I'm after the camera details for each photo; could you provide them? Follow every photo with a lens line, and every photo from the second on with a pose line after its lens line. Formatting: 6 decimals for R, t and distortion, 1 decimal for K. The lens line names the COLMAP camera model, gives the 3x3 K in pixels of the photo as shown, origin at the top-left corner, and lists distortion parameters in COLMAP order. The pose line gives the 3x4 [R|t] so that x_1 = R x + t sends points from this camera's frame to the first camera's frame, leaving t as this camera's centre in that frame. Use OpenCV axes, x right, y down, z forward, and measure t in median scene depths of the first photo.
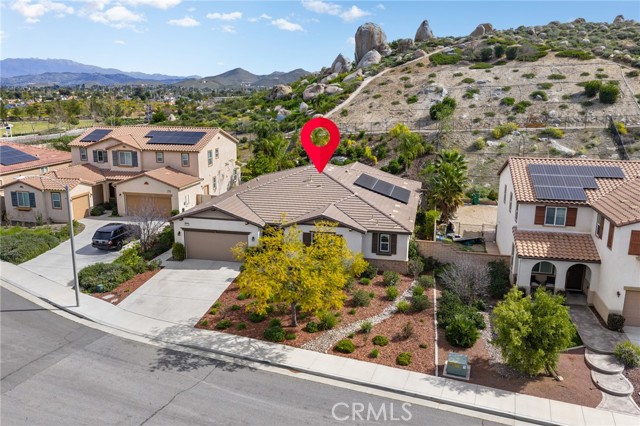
lens RADIAL K [[527.6, 0, 319.6], [0, 527.6, 218.6], [0, 0, 1]] dist [0.002521, -0.004667]
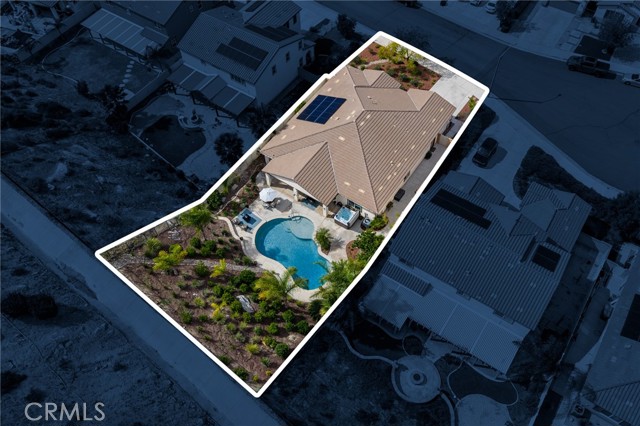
lens RADIAL K [[527.6, 0, 319.6], [0, 527.6, 218.6], [0, 0, 1]] dist [0.002521, -0.004667]
pose [[-0.926667, -0.303199, 0.222169, -0.167067], [0.104853, 0.359087, 0.927395, -0.734019], [-0.360963, 0.882682, -0.300963, 0.935138]]
